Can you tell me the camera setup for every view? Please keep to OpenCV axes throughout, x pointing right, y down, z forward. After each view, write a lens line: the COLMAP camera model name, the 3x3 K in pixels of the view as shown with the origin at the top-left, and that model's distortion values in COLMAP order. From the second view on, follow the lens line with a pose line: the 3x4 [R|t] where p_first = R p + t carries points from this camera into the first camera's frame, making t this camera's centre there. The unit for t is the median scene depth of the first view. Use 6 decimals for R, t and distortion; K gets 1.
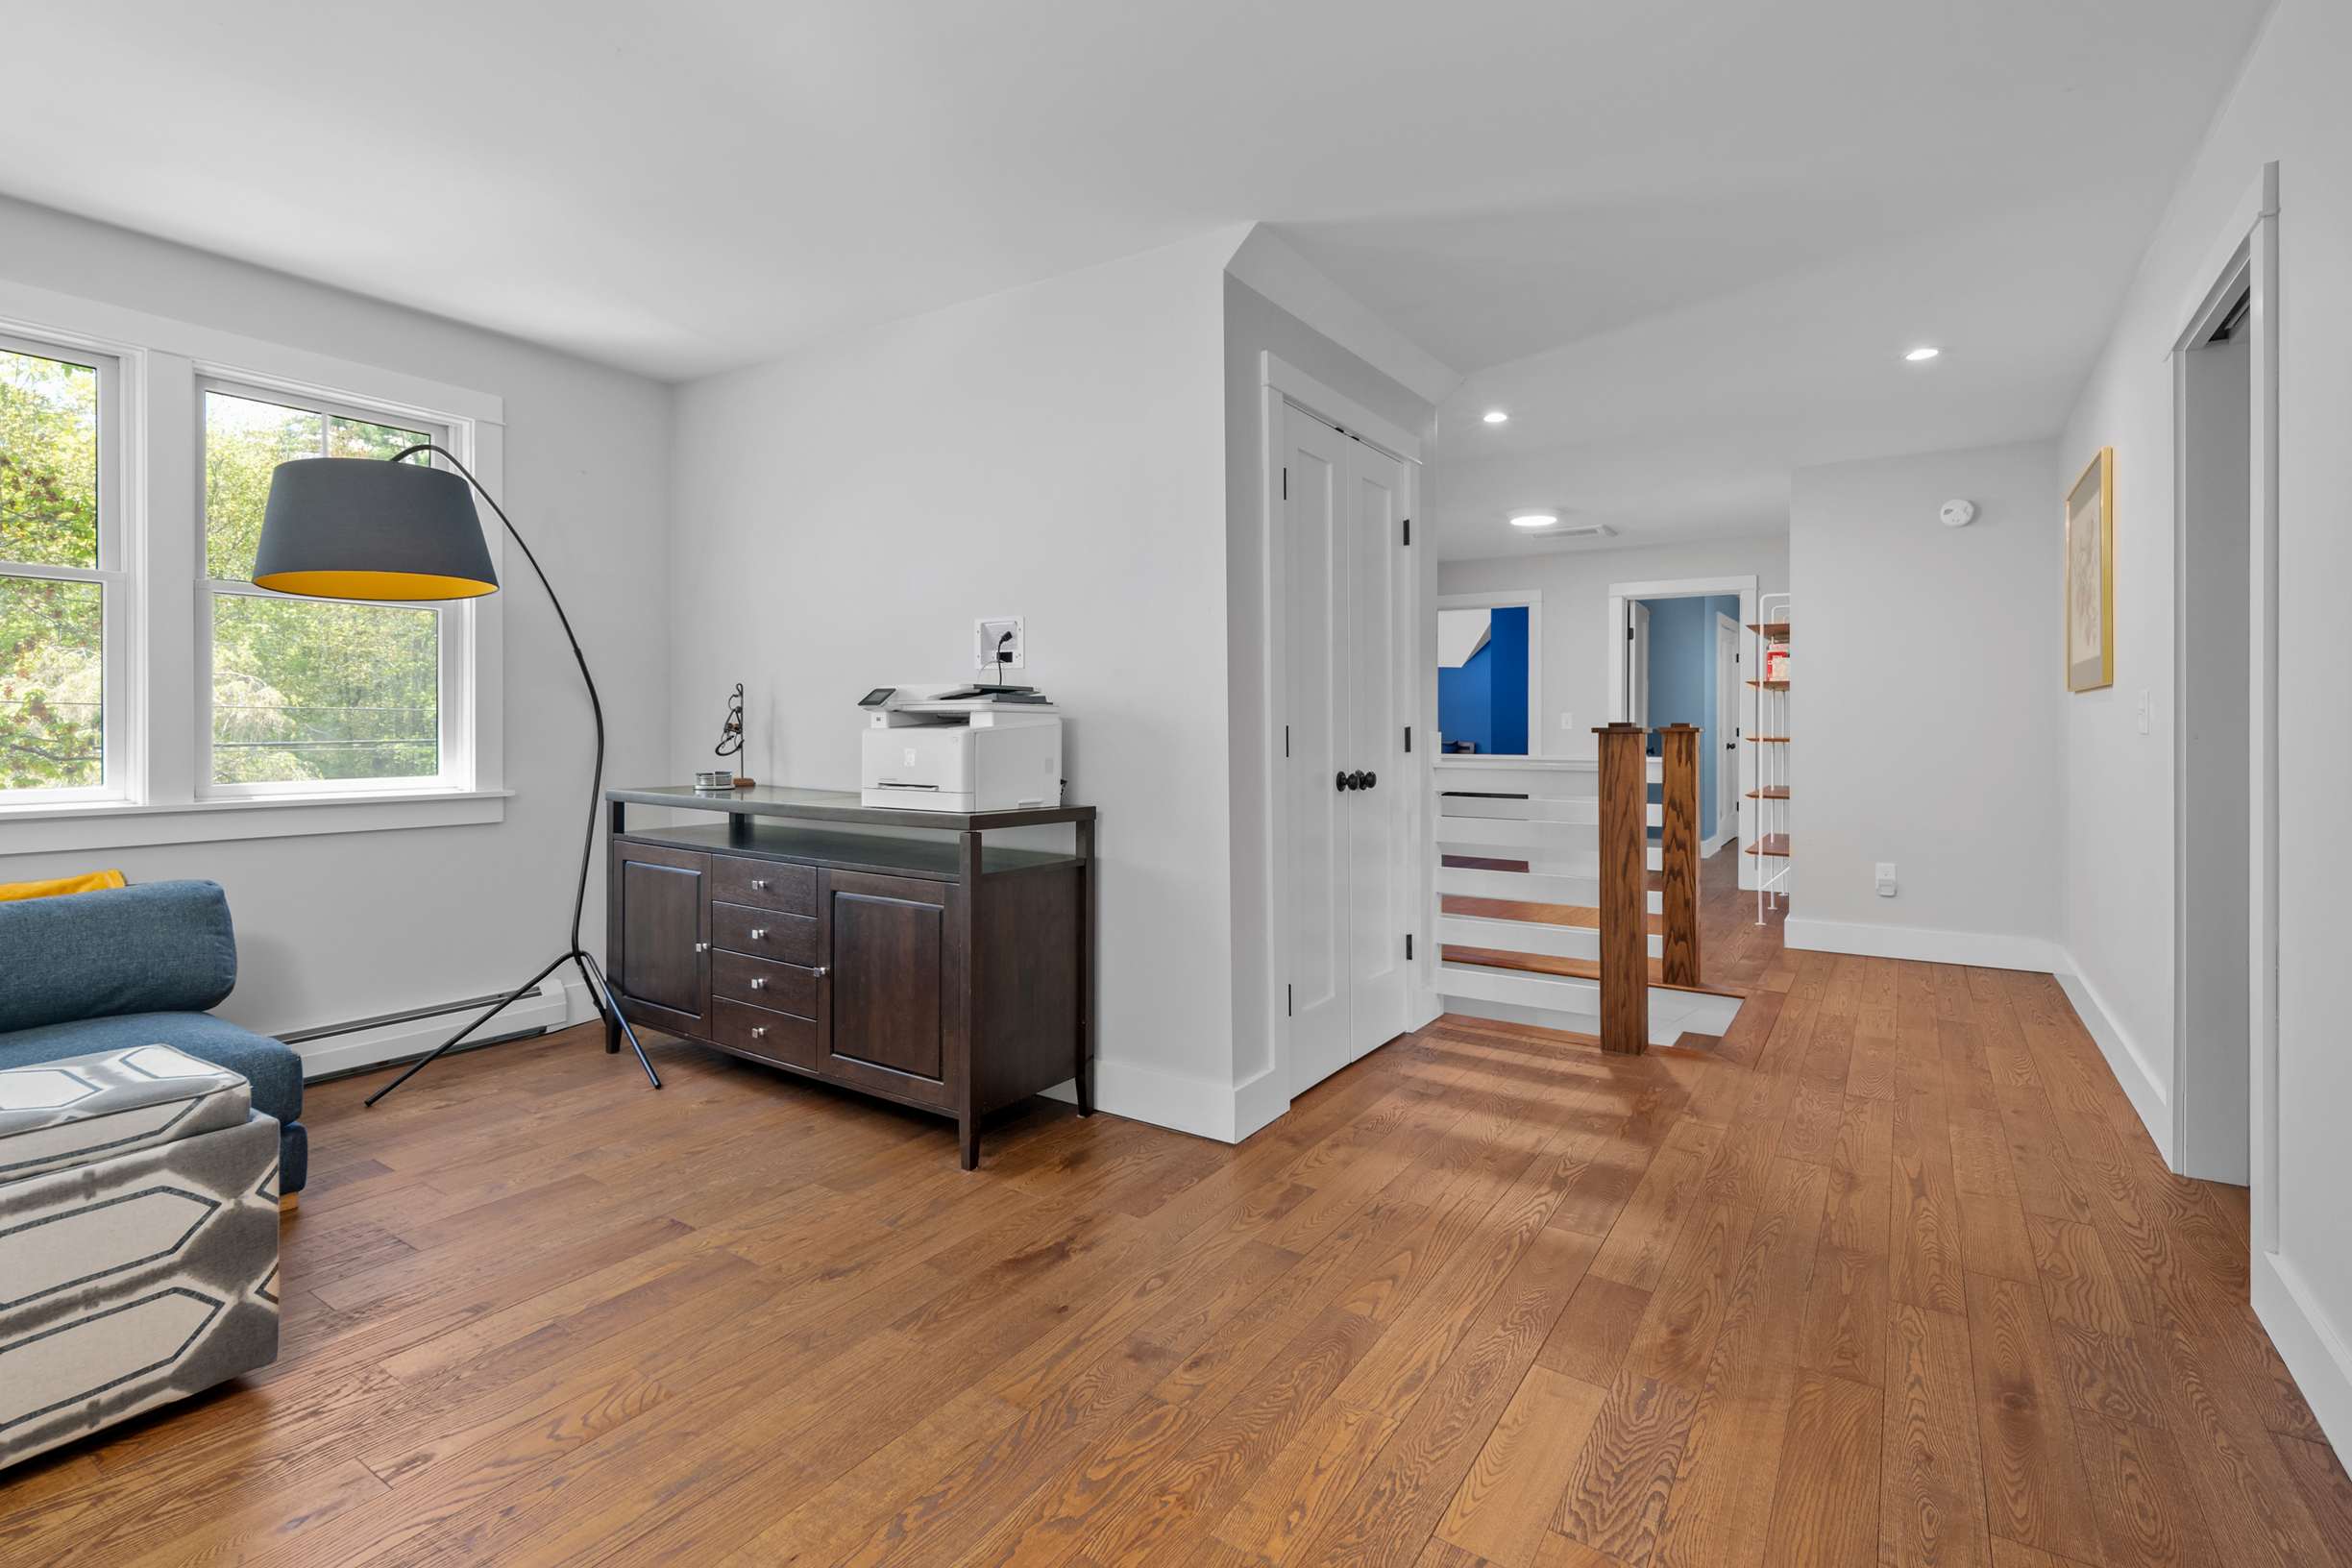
lens RADIAL K [[1092.1, 0, 1175.9], [0, 1092.1, 721.5], [0, 0, 1]] dist [0.000004, -0.000269]
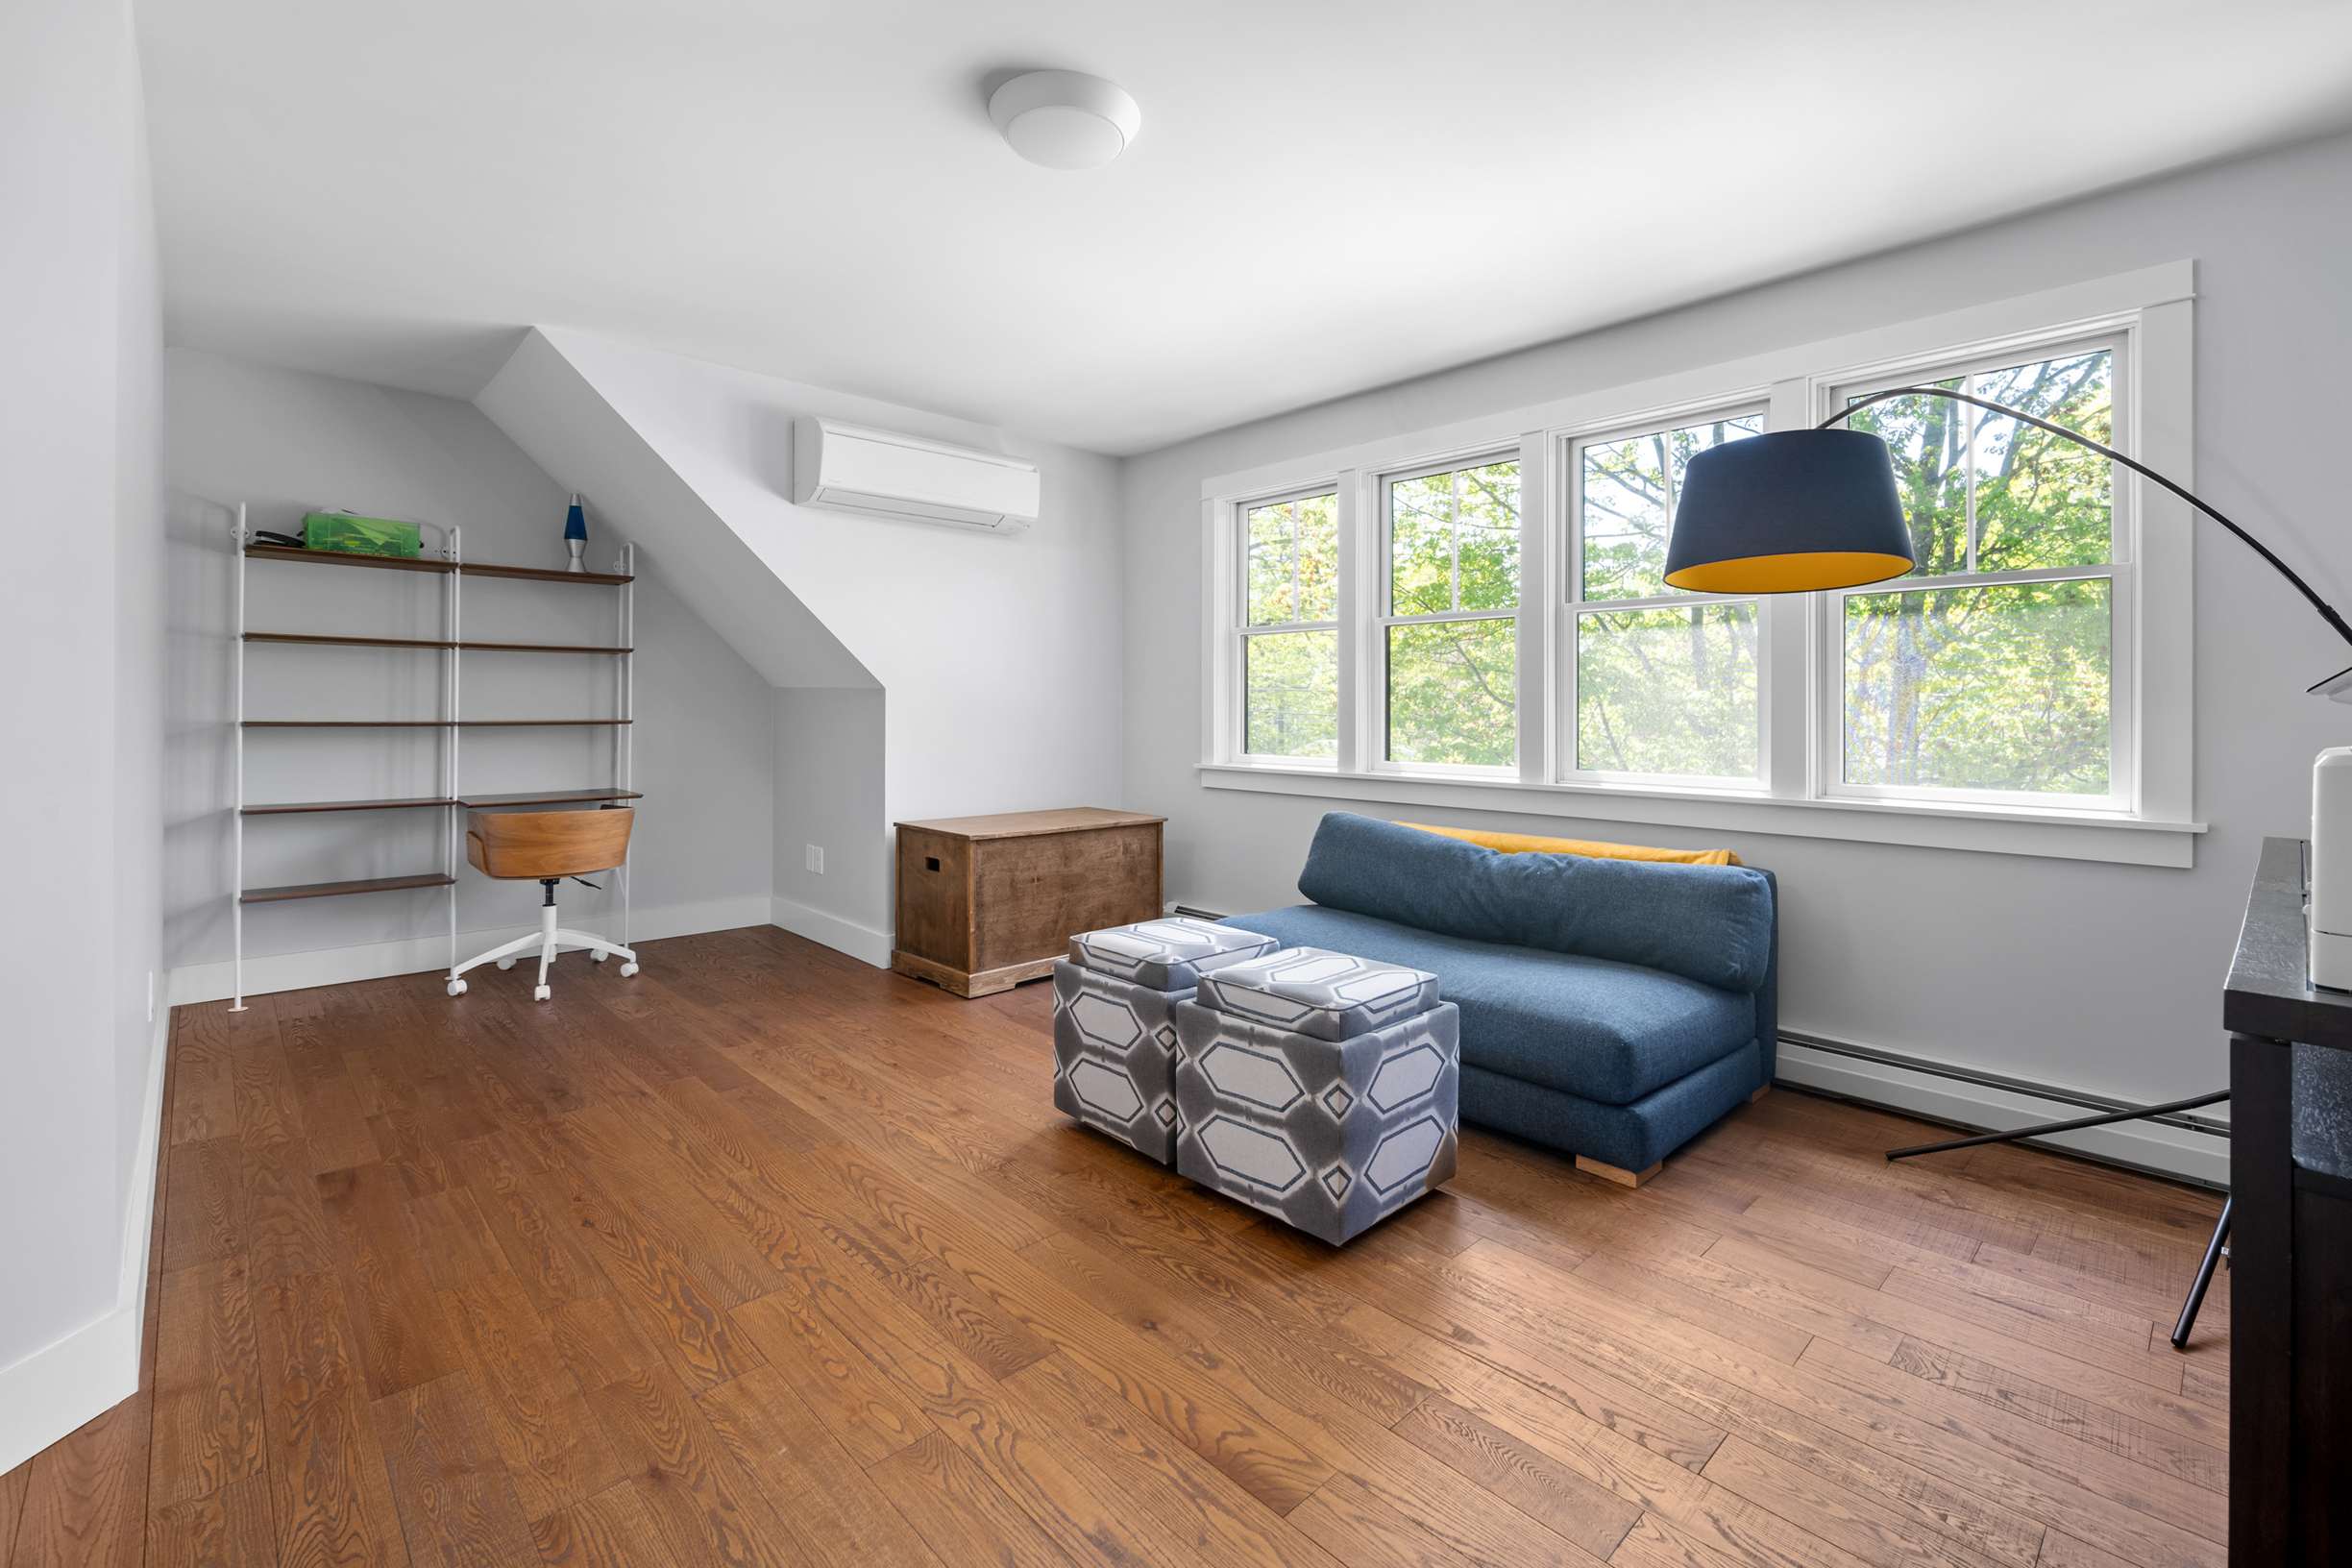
lens RADIAL K [[1021.4, 0, 1182.2], [0, 1021.4, 719.1], [0, 0, 1]] dist [0.000718, 0.000008]
pose [[-0.215725, 0.001866, -0.976452, 0.343594], [-0.002822, 0.999993, 0.002535, -0.005521], [0.976450, 0.003303, -0.215718, 1.129544]]
